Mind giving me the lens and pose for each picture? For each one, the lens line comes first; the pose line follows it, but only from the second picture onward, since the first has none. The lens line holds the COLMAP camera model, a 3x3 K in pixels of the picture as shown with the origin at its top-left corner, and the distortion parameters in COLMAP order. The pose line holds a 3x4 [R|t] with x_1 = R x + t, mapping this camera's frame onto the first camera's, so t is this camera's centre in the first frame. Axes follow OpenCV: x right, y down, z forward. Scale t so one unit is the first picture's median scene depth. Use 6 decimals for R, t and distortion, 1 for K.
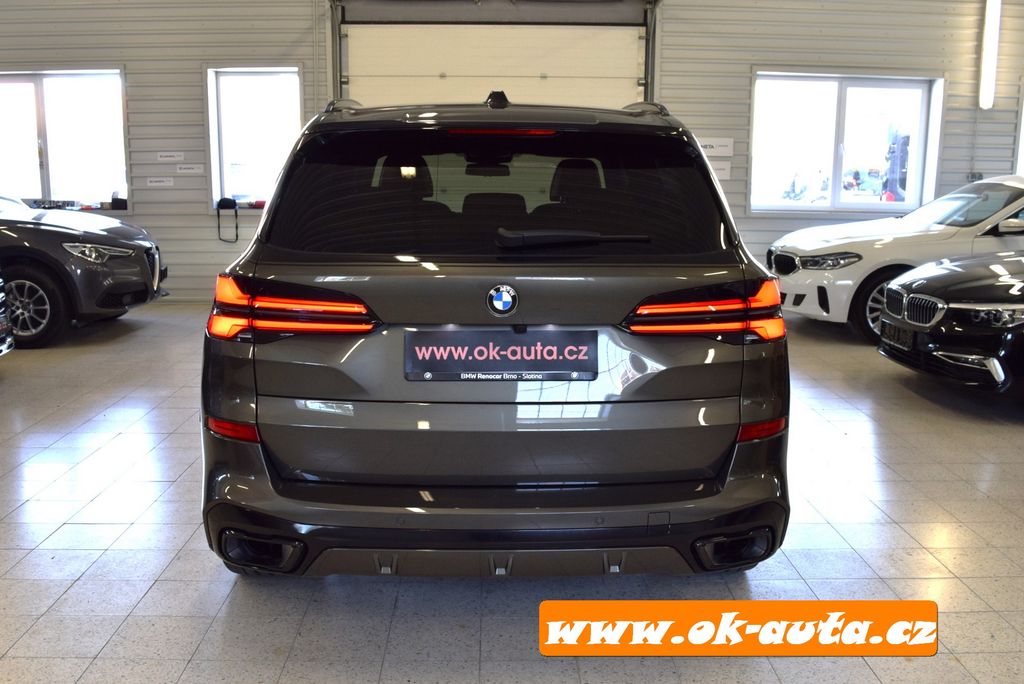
lens RADIAL K [[994.7, 0, 508.9], [0, 994.7, 395.2], [0, 0, 1]] dist [-0.089607, -0.005982]
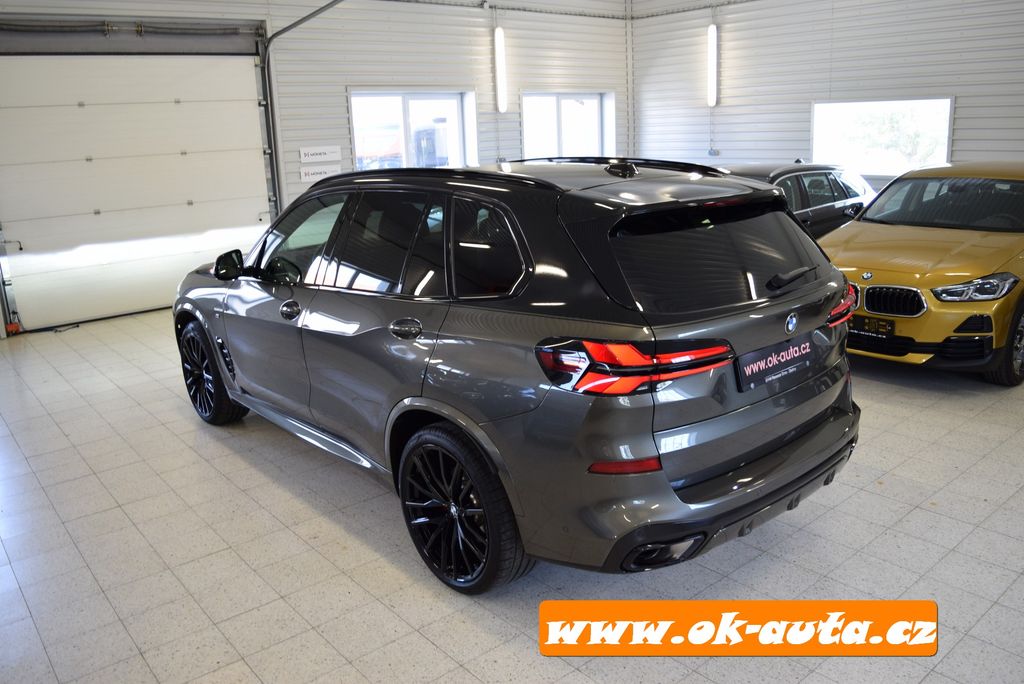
lens RADIAL K [[801.6, 0, 512.0], [0, 801.6, 342.0], [0, 0, 1]] dist [-0.086615, 0.011327]
pose [[0.777954, -0.195744, 0.597053, -0.256603], [0.184531, 0.979509, 0.080691, -0.059664], [-0.600614, 0.047400, 0.798133, 0.080130]]
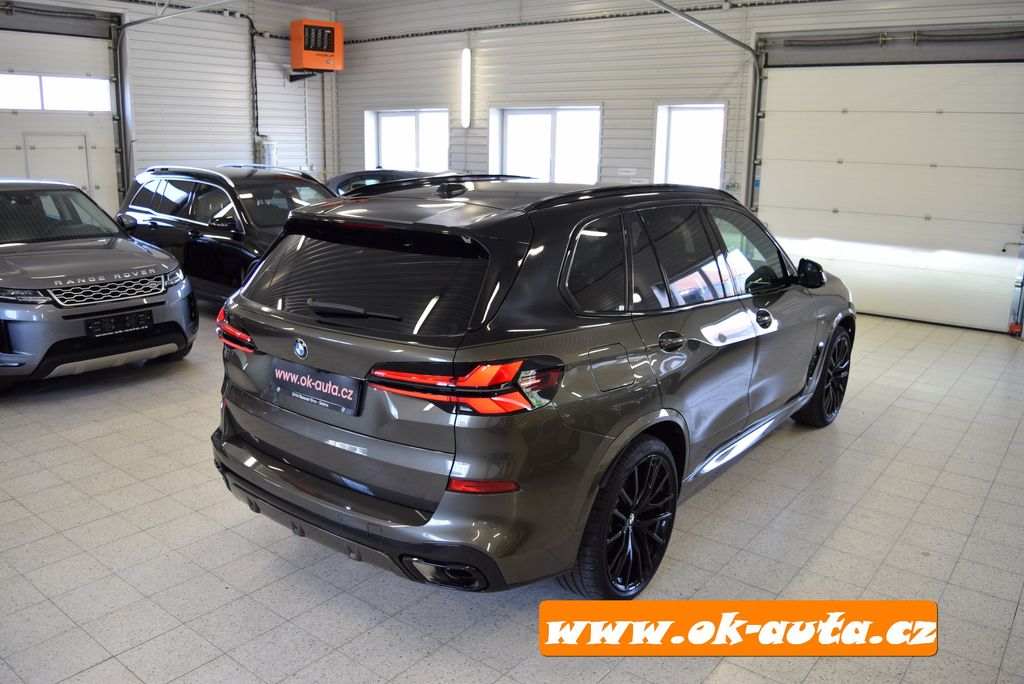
lens RADIAL K [[783.4, 0, 513.4], [0, 783.4, 356.2], [0, 0, 1]] dist [-0.078654, 0.004818]
pose [[0.773467, 0.169934, -0.610633, 0.229352], [-0.155375, 0.984830, 0.077261, -0.054696], [0.614498, 0.035118, 0.788136, 0.077046]]
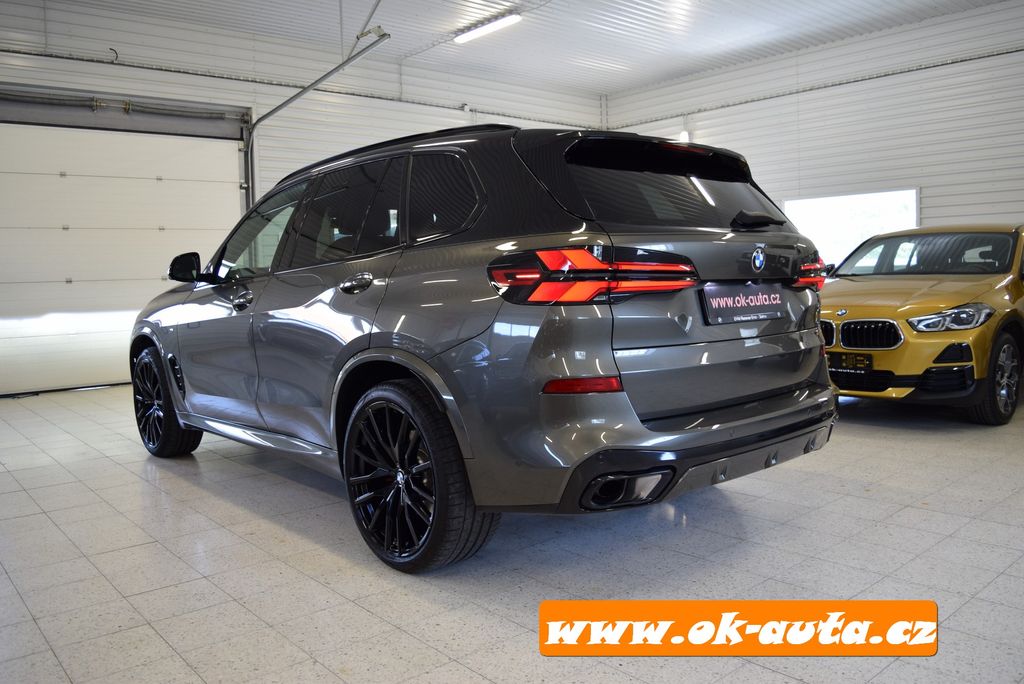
lens RADIAL K [[801.6, 0, 512.0], [0, 801.6, 342.0], [0, 0, 1]] dist [-0.086615, 0.011327]
pose [[0.766530, -0.076274, 0.637663, -0.247407], [0.174738, 0.980232, -0.092802, 0.014966], [-0.617979, 0.182560, 0.764705, 0.096353]]
